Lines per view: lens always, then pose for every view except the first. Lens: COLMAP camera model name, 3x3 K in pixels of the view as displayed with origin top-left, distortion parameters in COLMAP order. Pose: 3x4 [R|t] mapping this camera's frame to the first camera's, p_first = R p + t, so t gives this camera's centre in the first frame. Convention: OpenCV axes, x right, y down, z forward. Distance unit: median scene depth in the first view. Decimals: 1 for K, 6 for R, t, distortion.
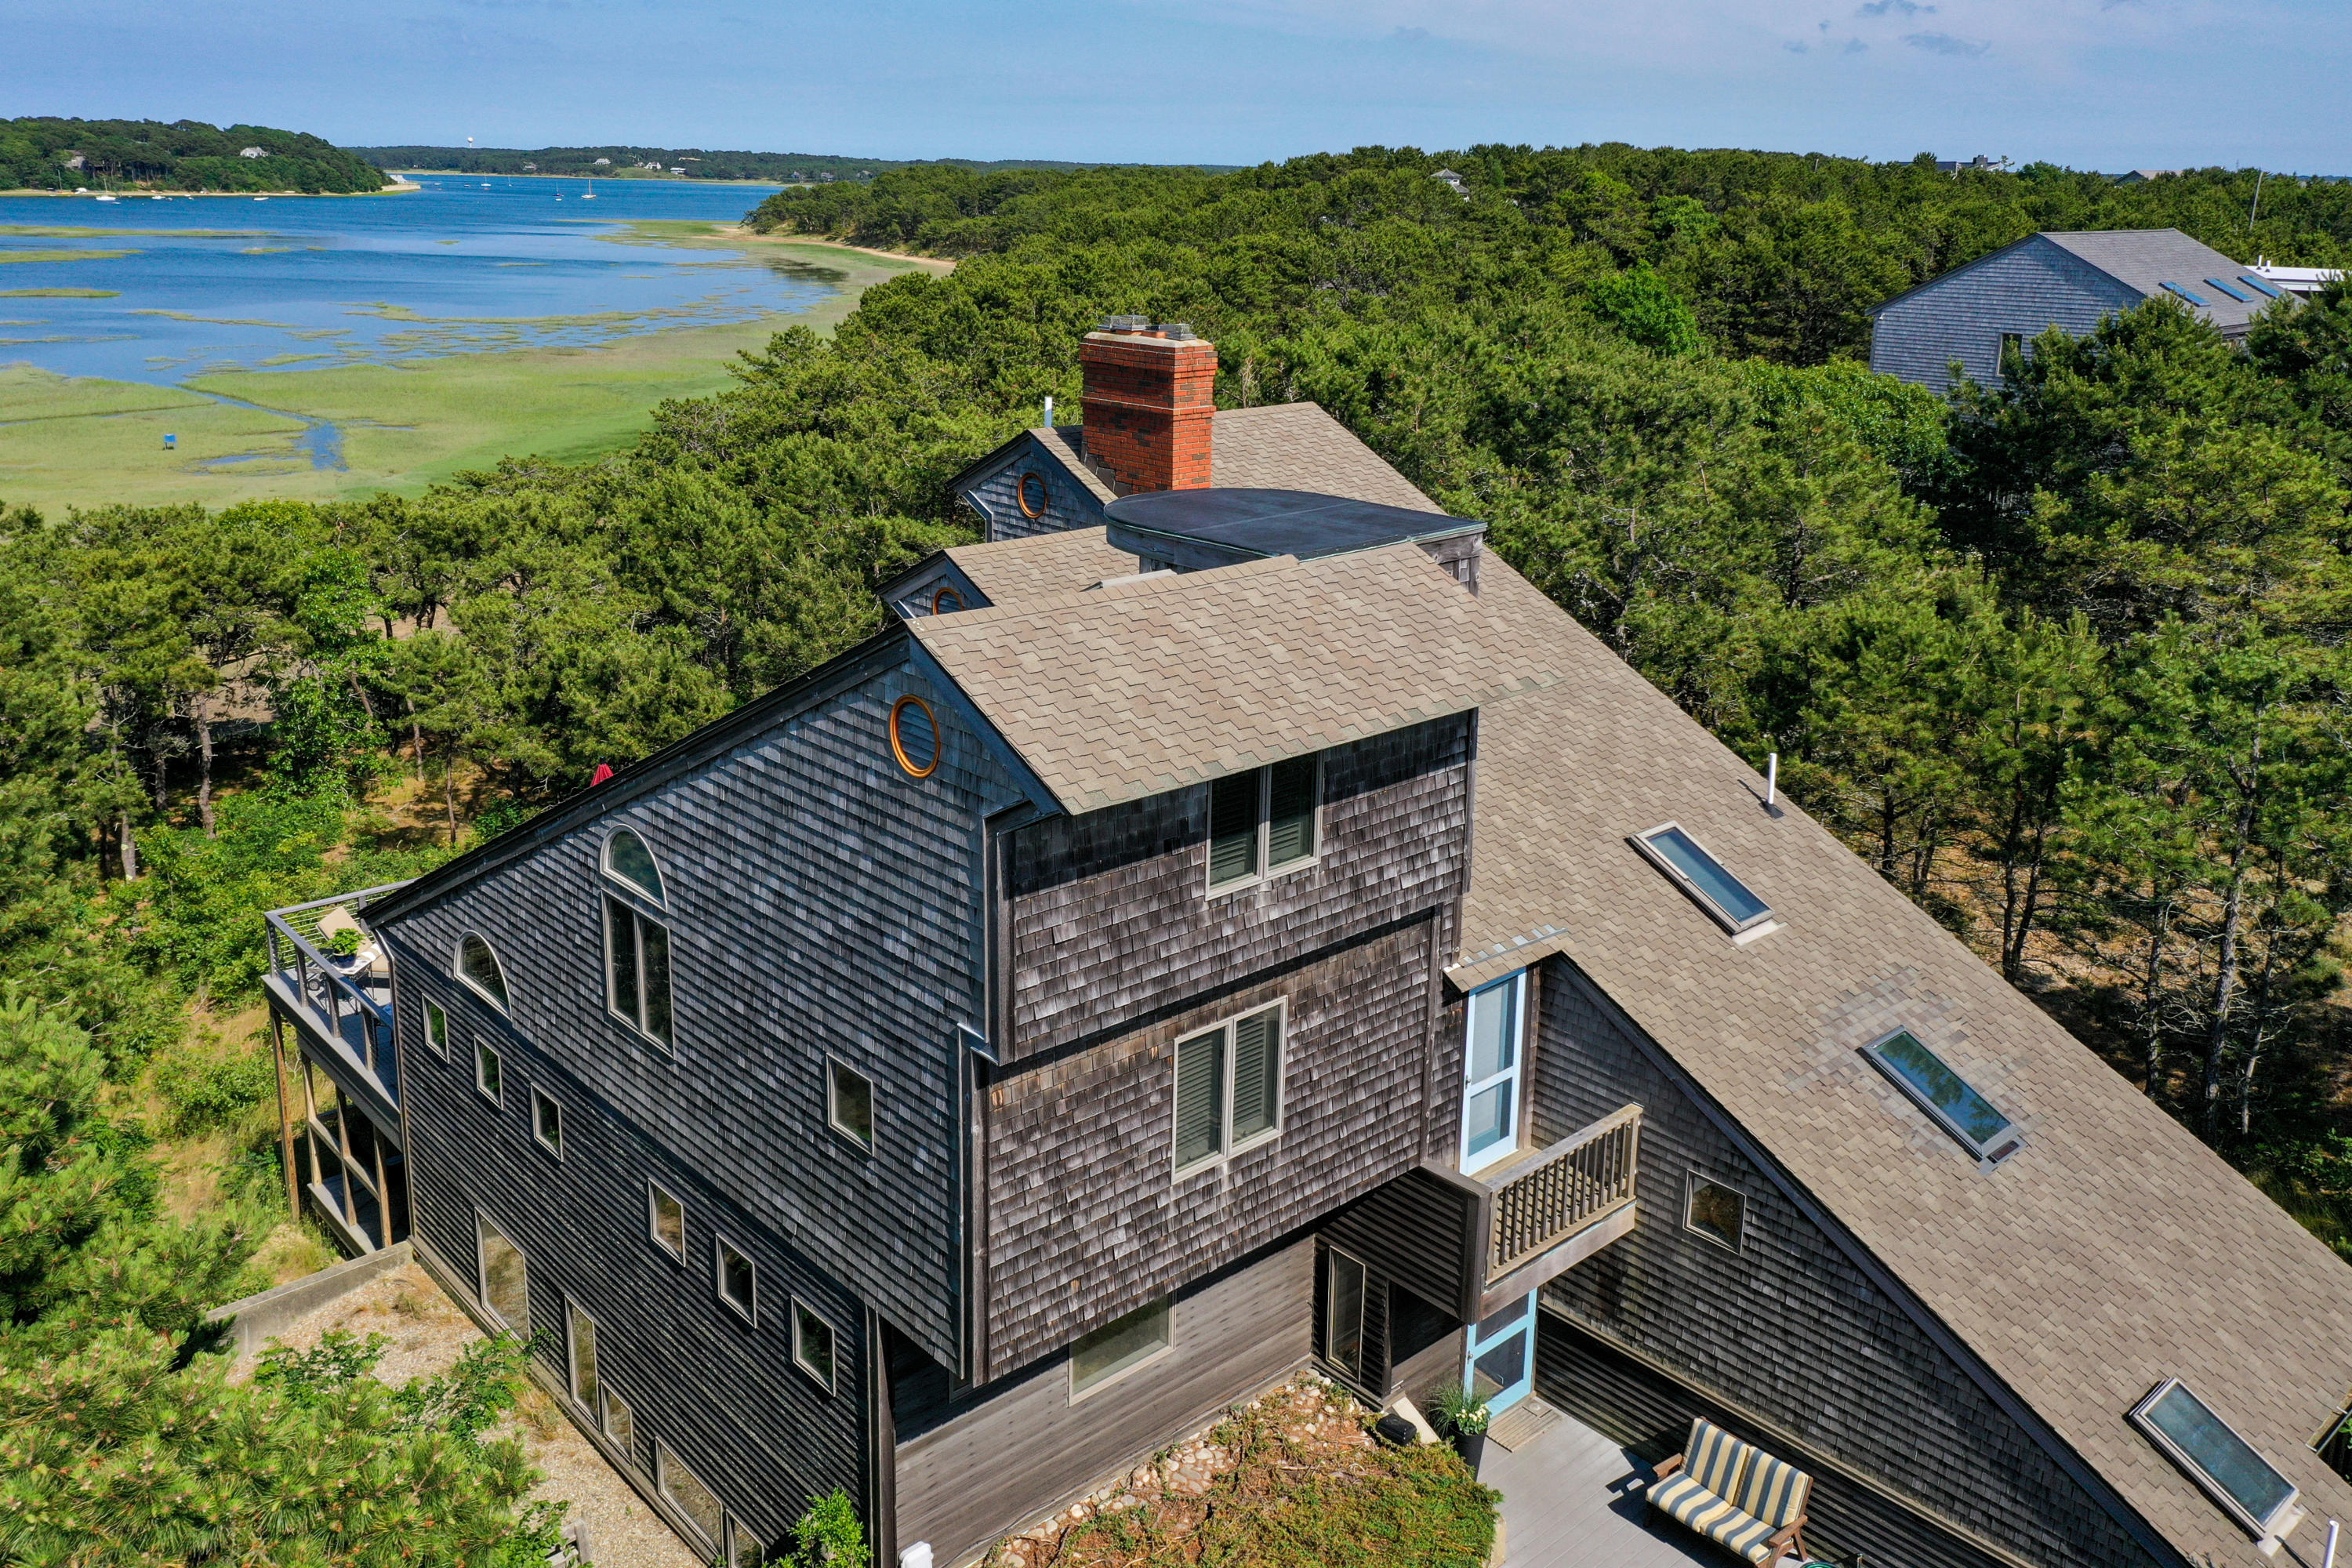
lens RADIAL K [[1869.7, 0, 1141.8], [0, 1869.7, 630.0], [0, 0, 1]] dist [0.016997, -0.001385]
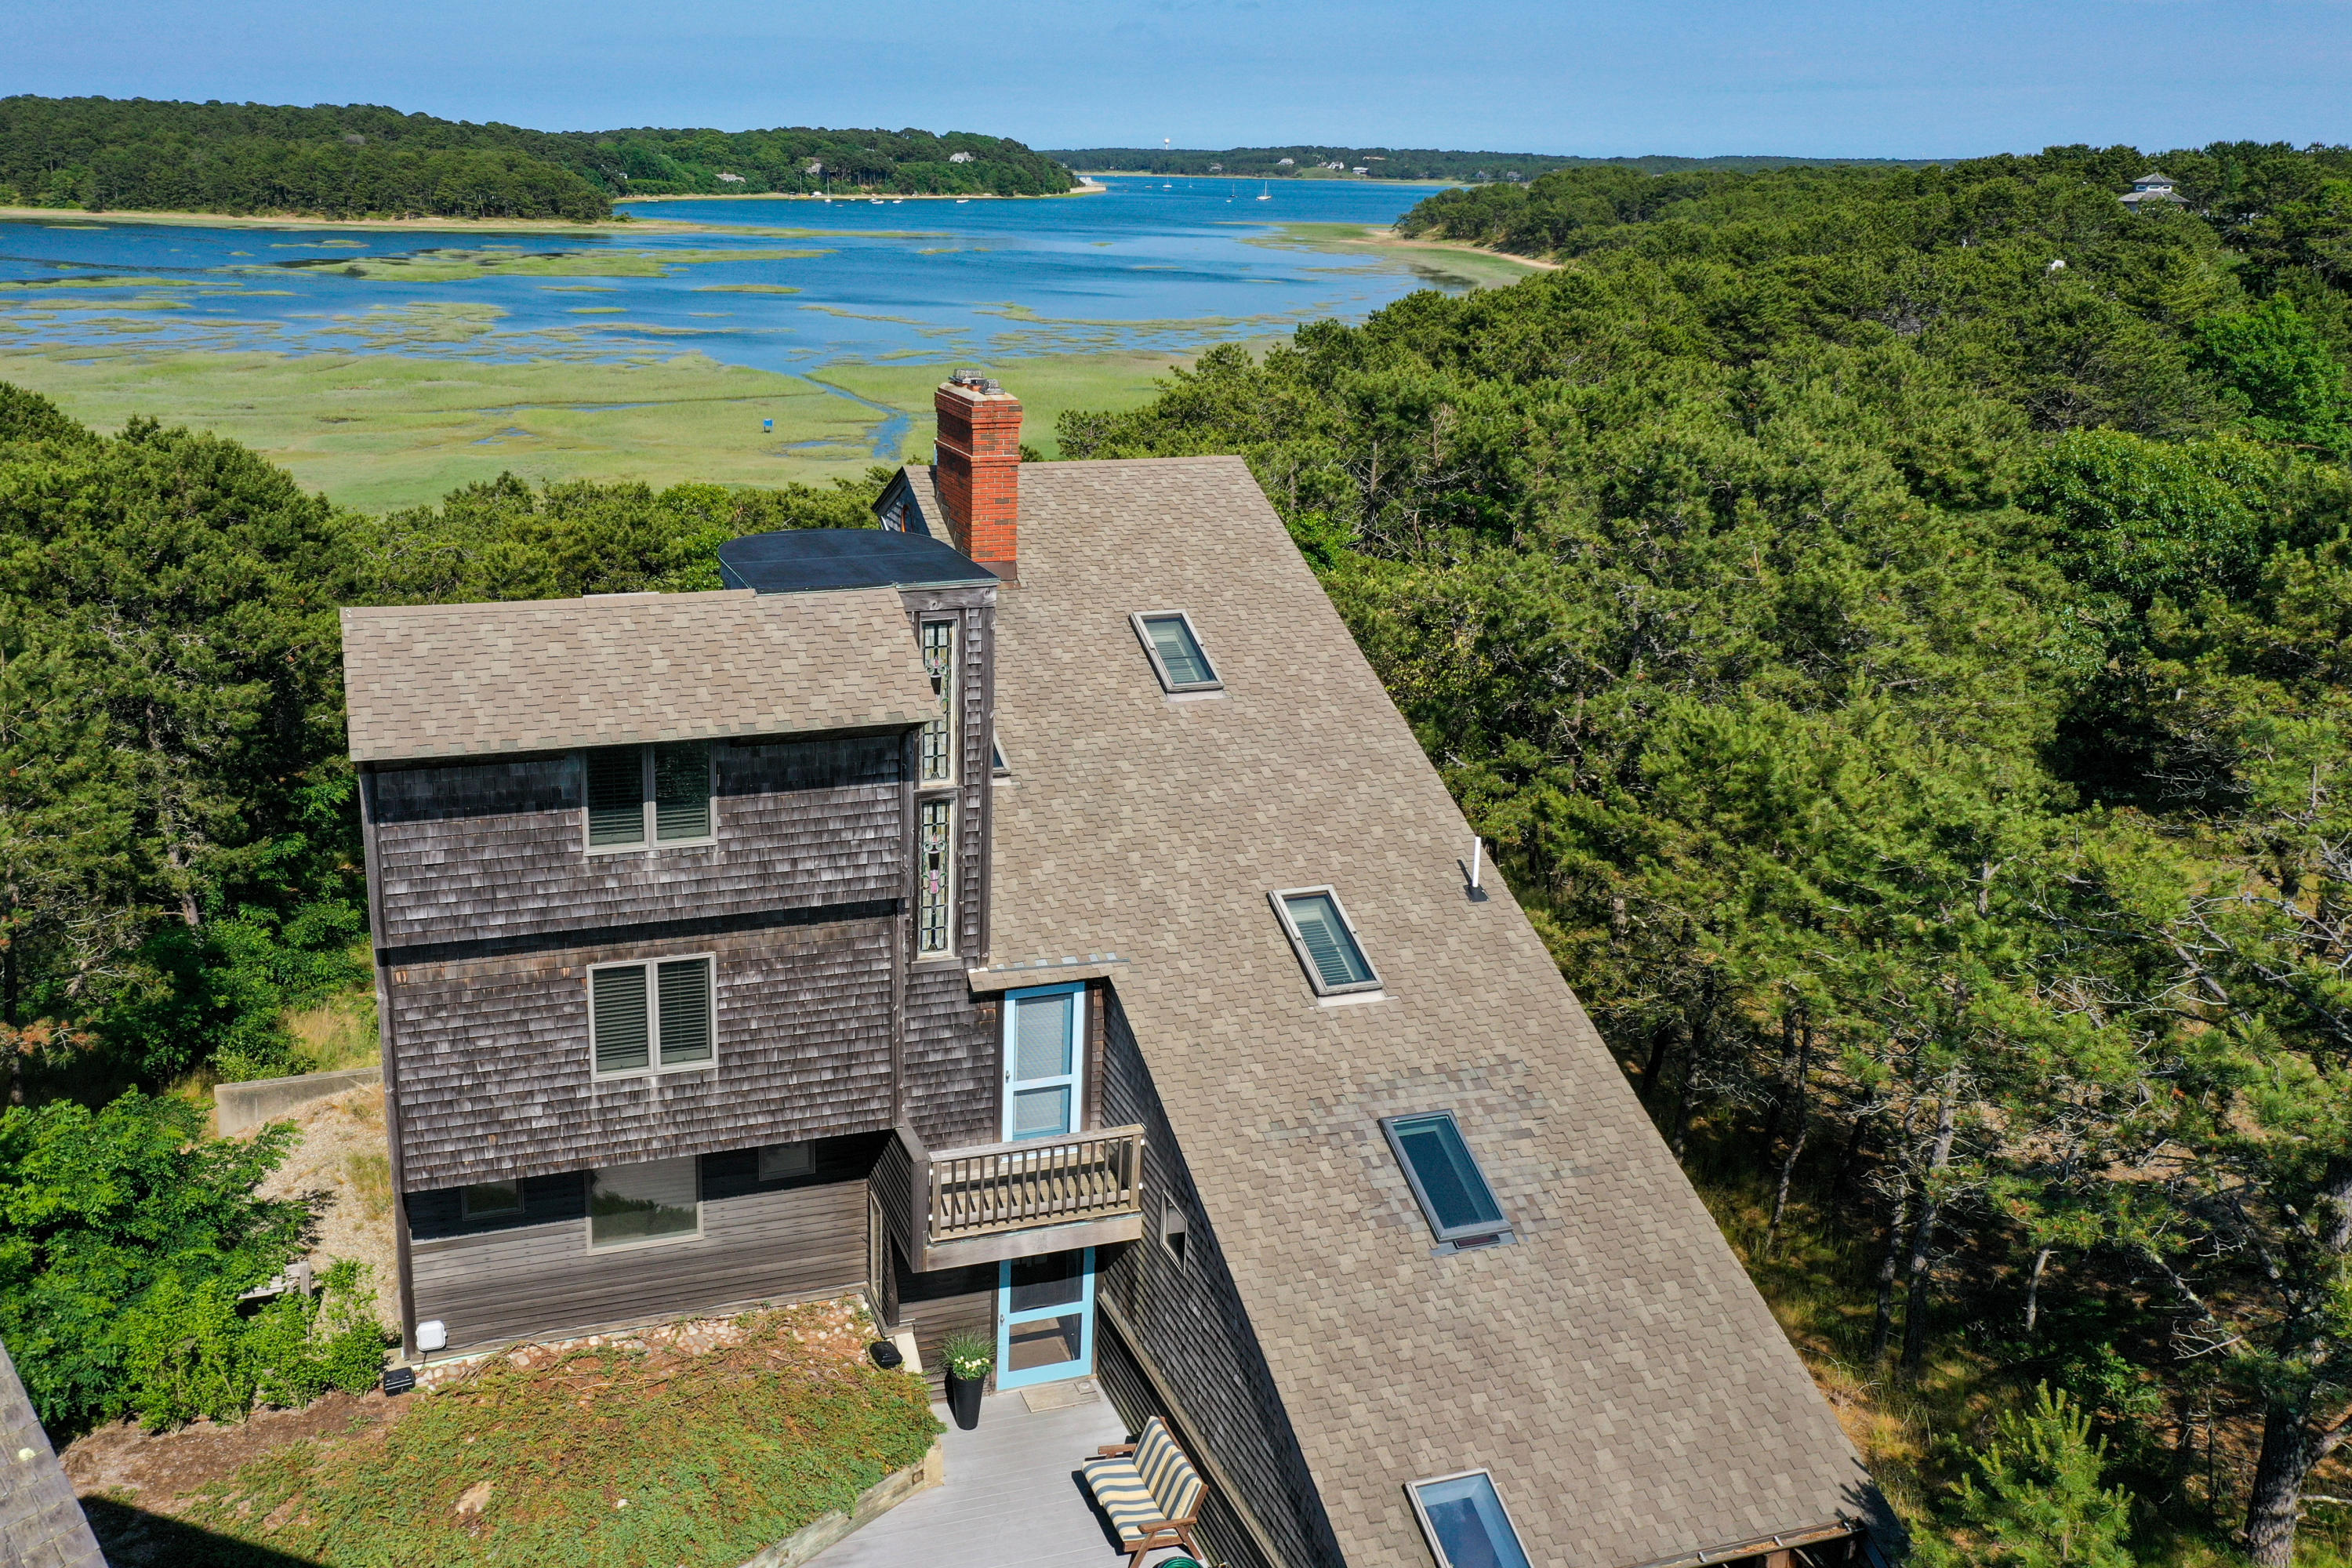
lens RADIAL K [[1908.6, 0, 959.6], [0, 1908.6, 706.6], [0, 0, 1]] dist [0.011326, -0.002903]
pose [[0.906603, 0.110114, -0.407364, 0.622029], [-0.096588, 0.993875, 0.053694, -0.038335], [0.410782, -0.009333, 0.911686, -0.050589]]
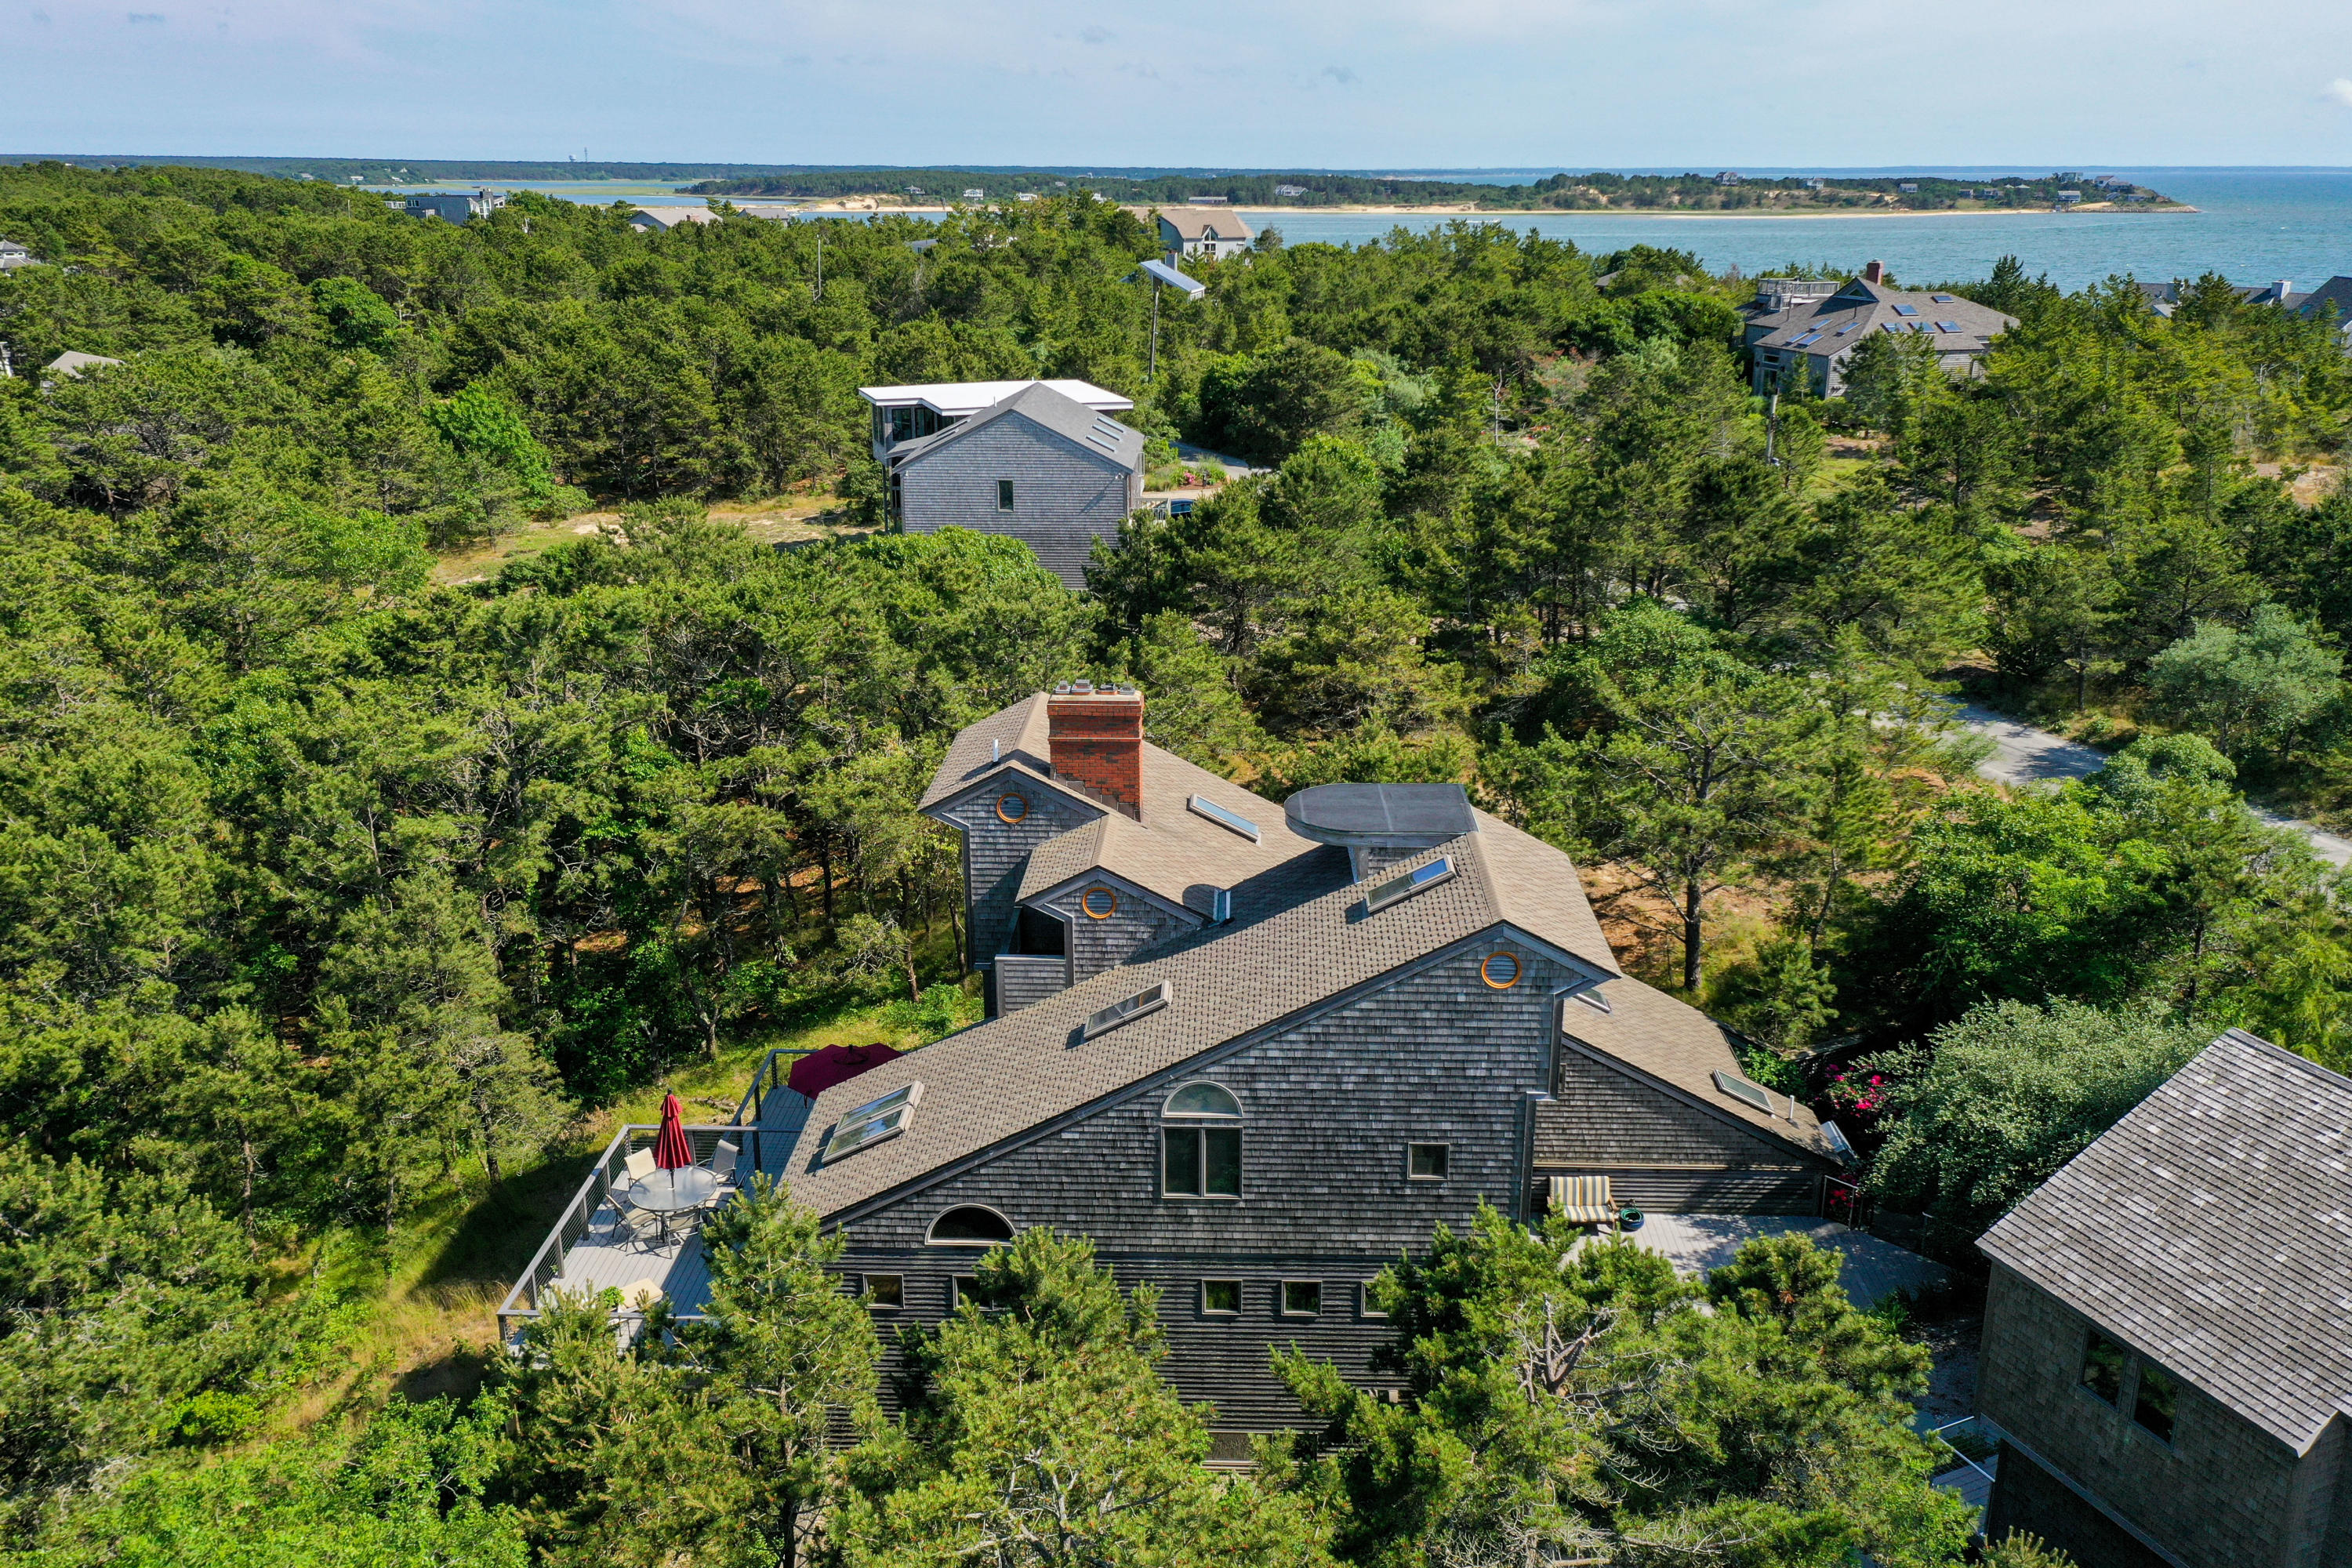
lens RADIAL K [[1851.6, 0, 1176.0], [0, 1851.6, 784.0], [0, 0, 1]] dist [0.013905, 0.013597]
pose [[0.694474, -0.241276, 0.677858, -1.306662], [0.183003, 0.970350, 0.157896, -0.407394], [-0.695856, 0.014395, 0.718037, -0.183517]]
